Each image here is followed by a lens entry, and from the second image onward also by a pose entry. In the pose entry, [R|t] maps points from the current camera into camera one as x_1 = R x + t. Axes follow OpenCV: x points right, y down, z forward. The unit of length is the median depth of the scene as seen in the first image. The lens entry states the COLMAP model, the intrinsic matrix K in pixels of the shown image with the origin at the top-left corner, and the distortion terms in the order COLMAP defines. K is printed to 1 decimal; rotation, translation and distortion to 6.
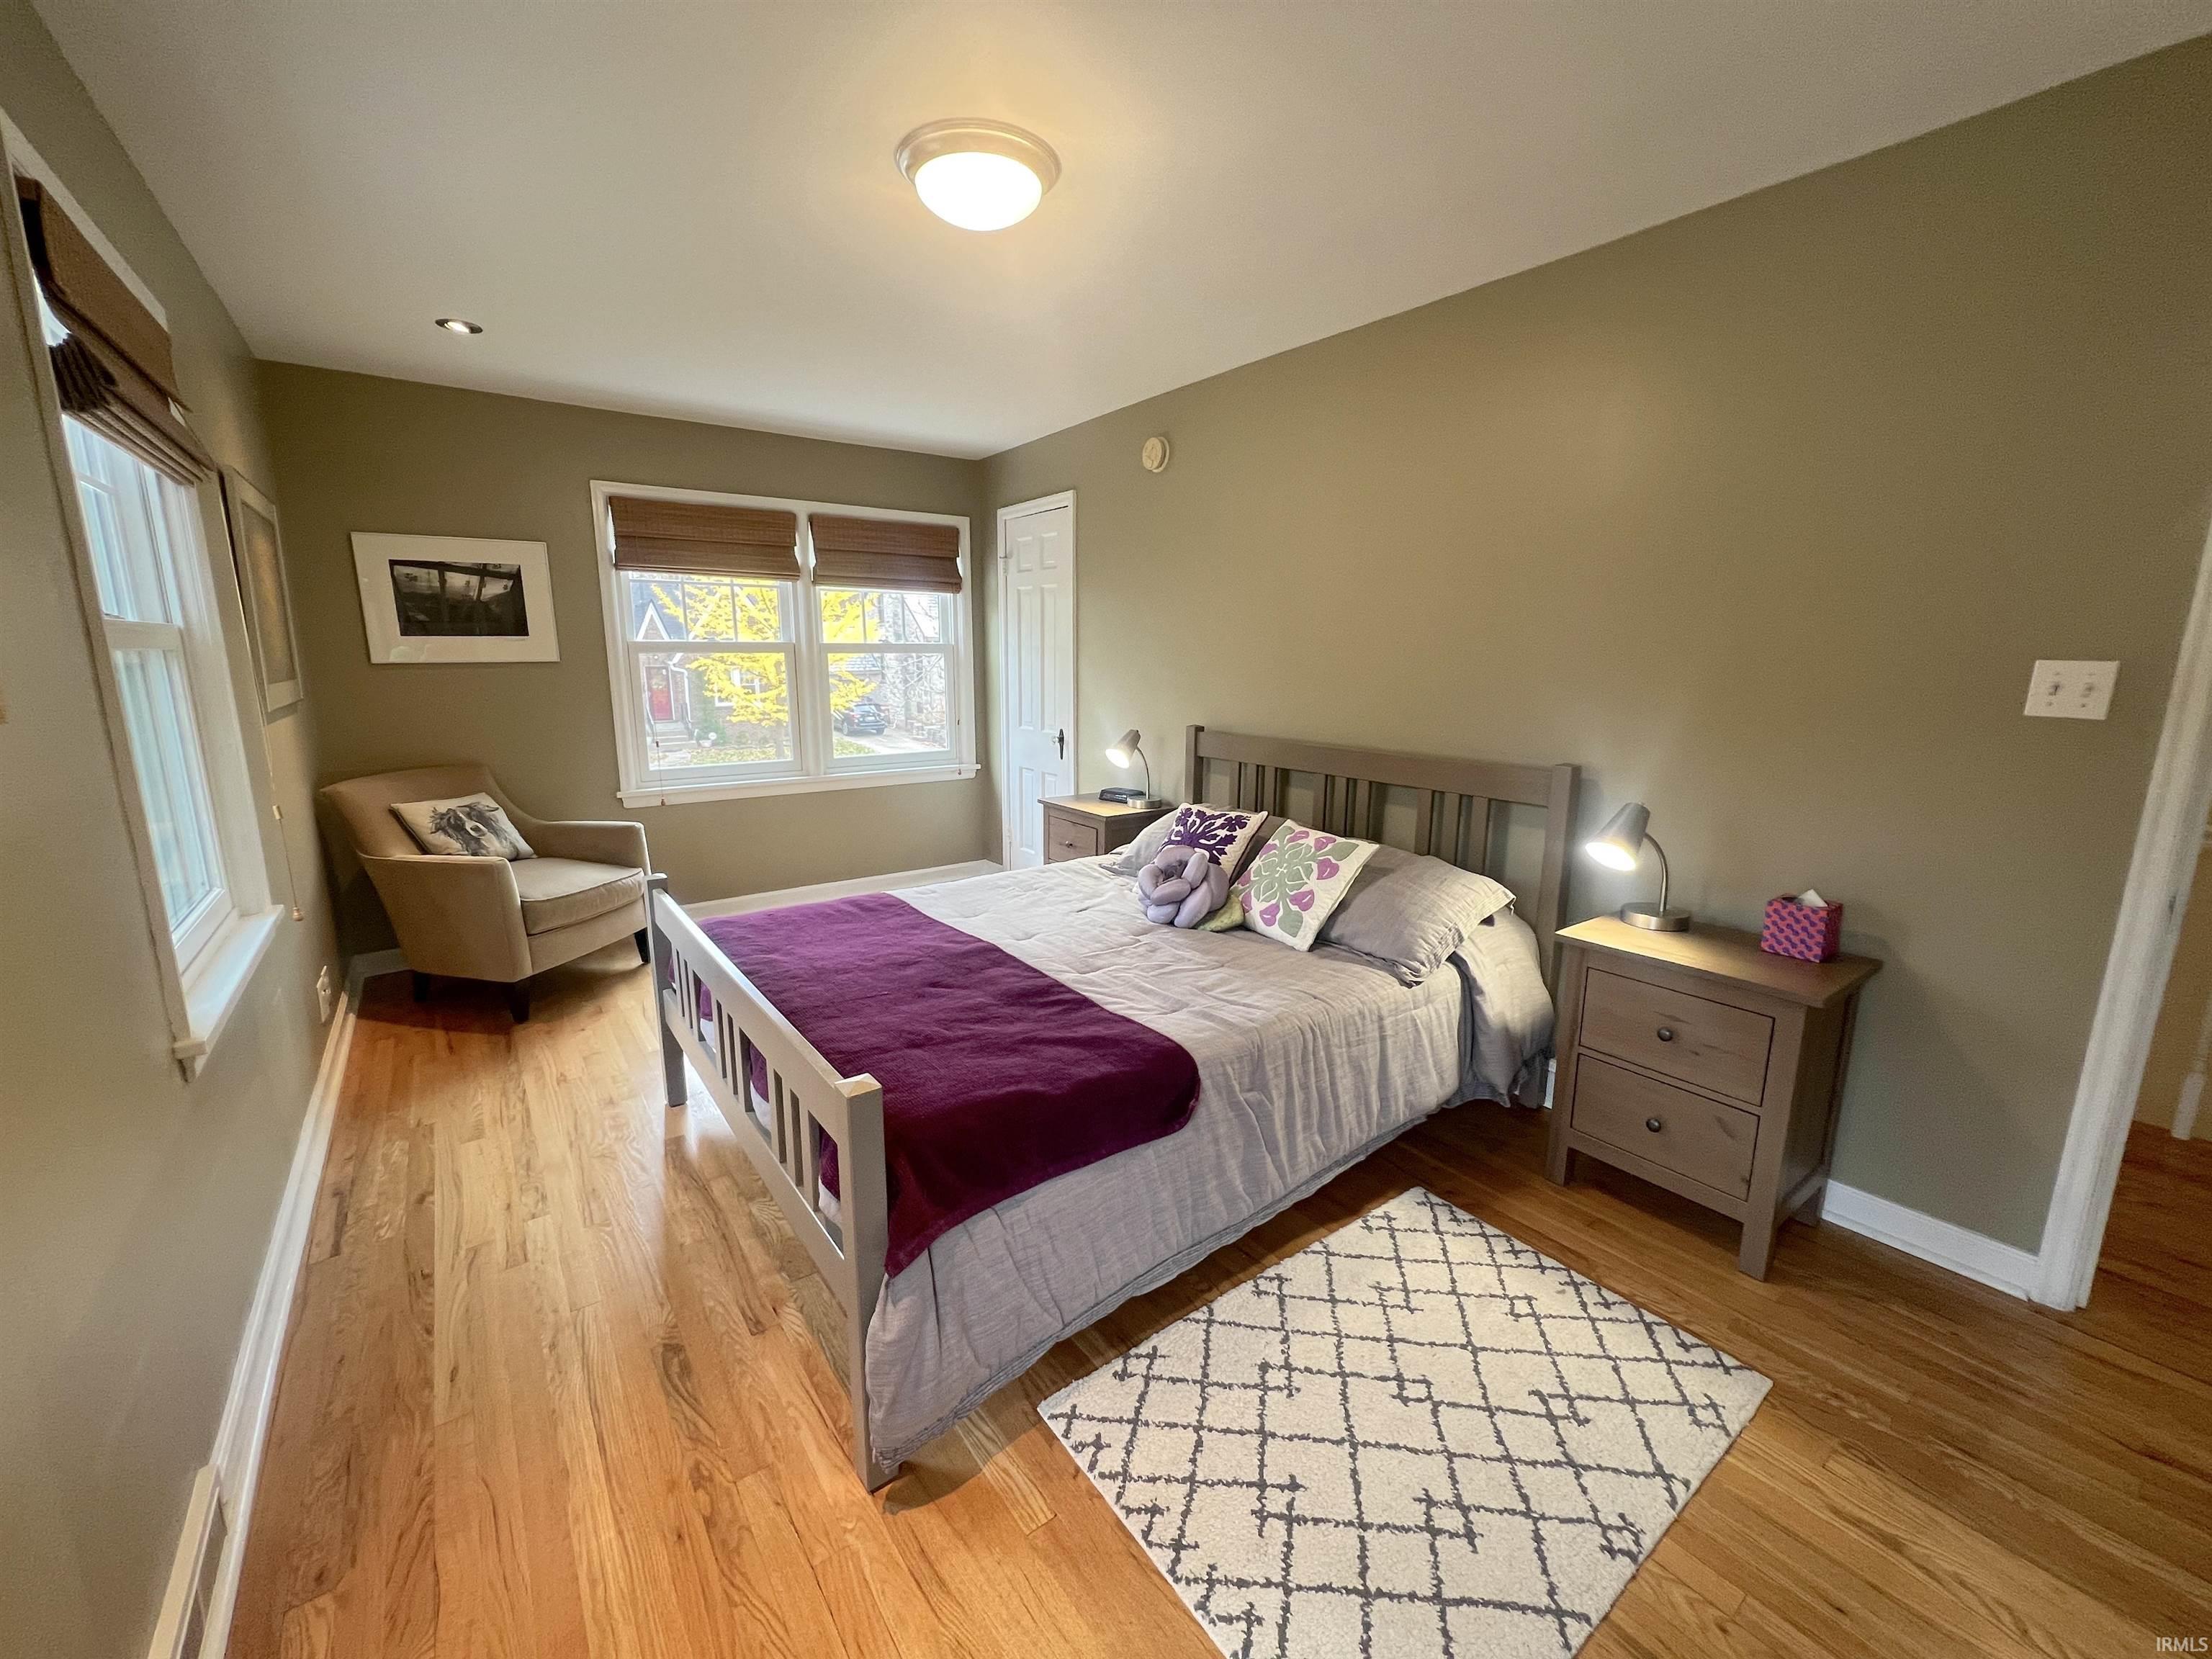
lens RADIAL K [[891.5, 0, 1101.1], [0, 891.5, 824.6], [0, 0, 1]] dist [-0.004068, 0.001027]
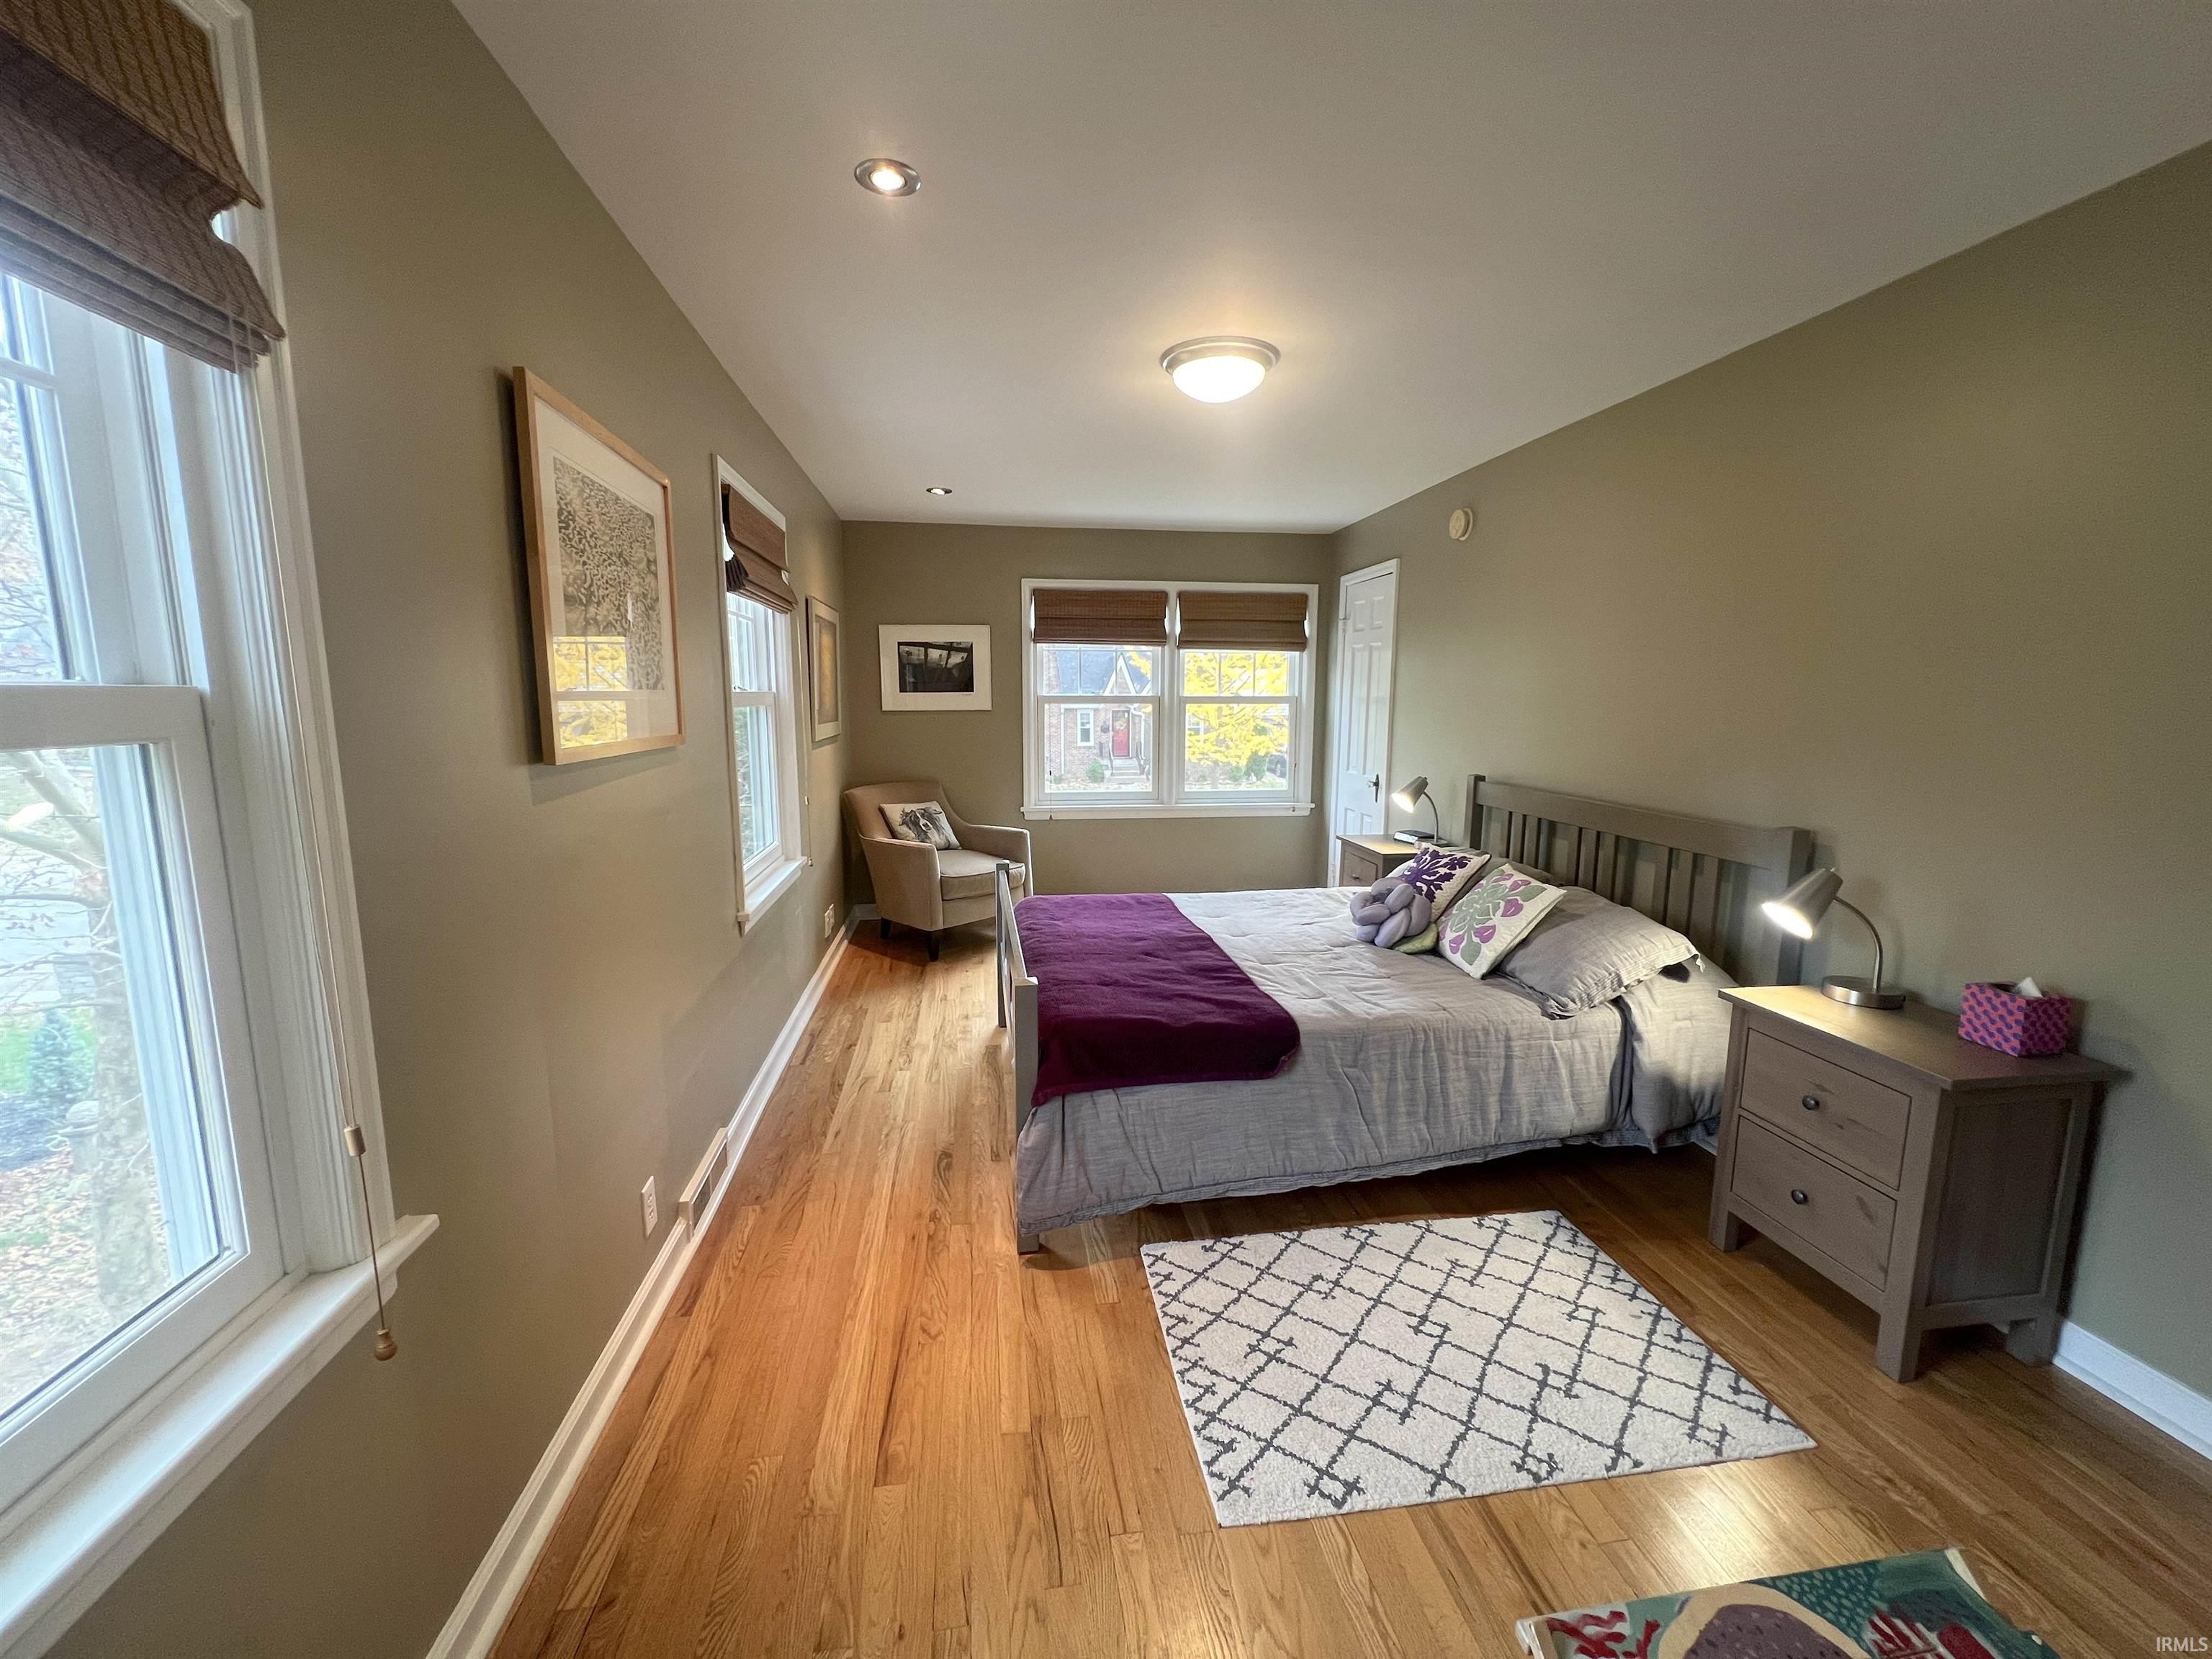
lens RADIAL K [[896.5, 0, 1105.2], [0, 896.5, 825.7], [0, 0, 1]] dist [-0.001695, 0.000204]
pose [[0.881225, 0.067584, -0.467840, 0.376996], [-0.089651, 0.995659, -0.025034, 0.025532], [0.464117, 0.064003, 0.883458, -0.241171]]
